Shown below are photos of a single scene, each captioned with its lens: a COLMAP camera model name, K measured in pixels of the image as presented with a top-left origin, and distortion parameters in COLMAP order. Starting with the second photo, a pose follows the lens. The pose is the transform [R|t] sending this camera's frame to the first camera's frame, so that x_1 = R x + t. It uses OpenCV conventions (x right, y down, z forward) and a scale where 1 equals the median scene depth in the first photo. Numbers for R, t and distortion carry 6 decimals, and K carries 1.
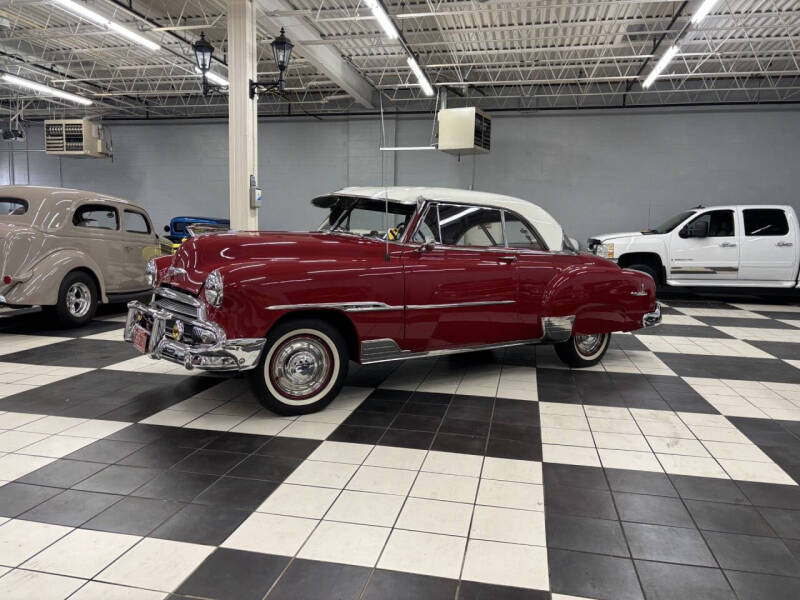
lens RADIAL K [[603.7, 0, 400.0], [0, 603.7, 300.0], [0, 0, 1]] dist [0.048366, -0.062444]
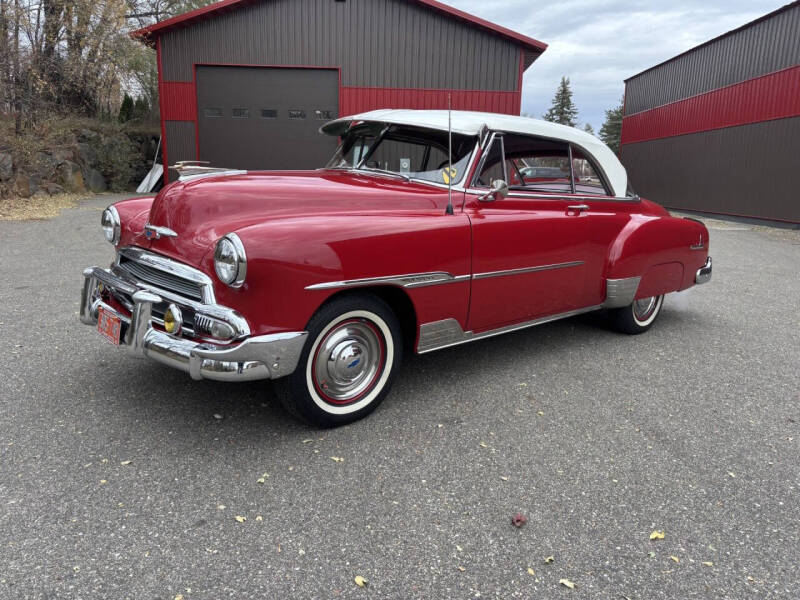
lens RADIAL K [[598.2, 0, 400.0], [0, 598.2, 300.0], [0, 0, 1]] dist [0.072957, -0.103278]
pose [[0.993701, -0.006230, 0.111889, -0.167733], [-0.006678, 0.993387, 0.114618, -0.044117], [-0.111863, -0.114643, 0.987088, 0.272874]]
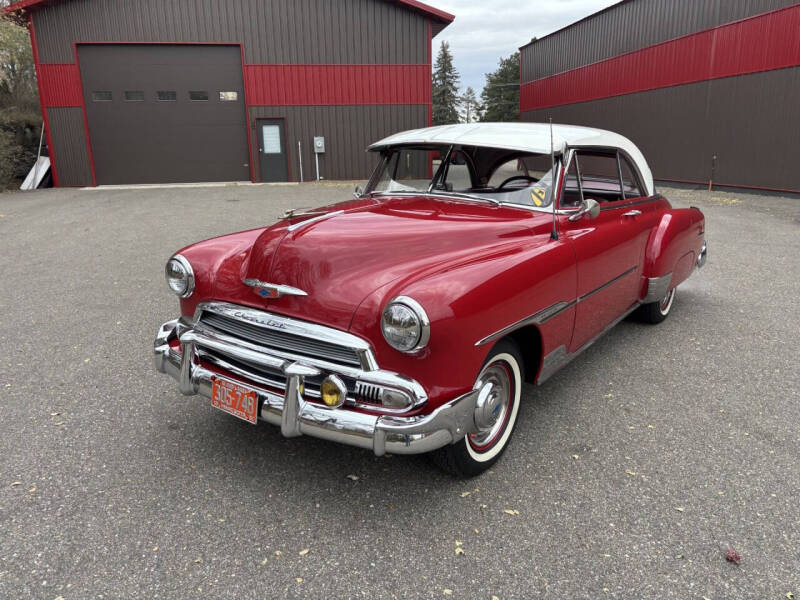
lens RADIAL K [[603.7, 0, 400.0], [0, 603.7, 300.0], [0, 0, 1]] dist [0.048366, -0.062444]
pose [[0.956761, -0.102514, 0.272212, -0.411574], [0.058361, 0.984461, 0.165619, -0.126553], [-0.284960, -0.142571, 0.947877, 0.355597]]
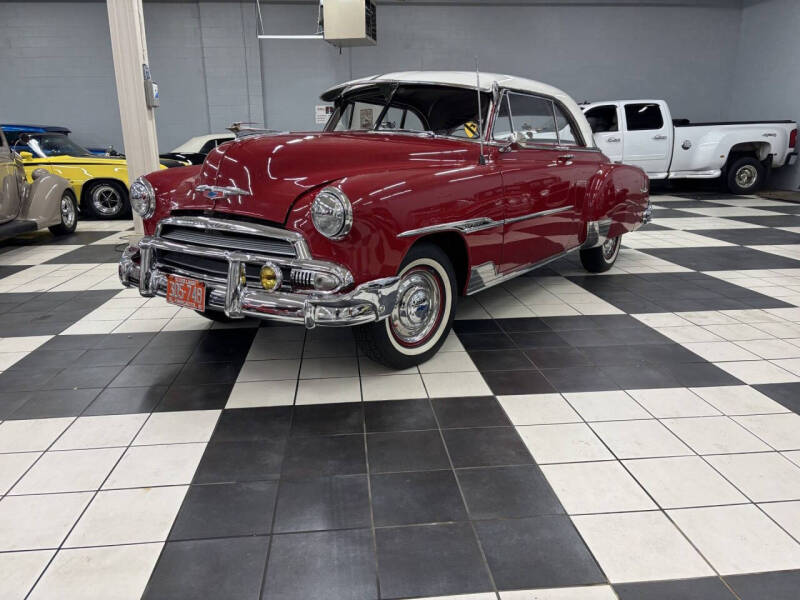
lens RADIAL K [[603.7, 0, 400.0], [0, 603.7, 300.0], [0, 0, 1]] dist [0.048366, -0.062444]
pose [[0.952944, -0.105787, 0.284089, -0.380344], [0.062291, 0.985470, 0.158014, -0.022018], [-0.296677, -0.132883, 0.945688, 0.248041]]
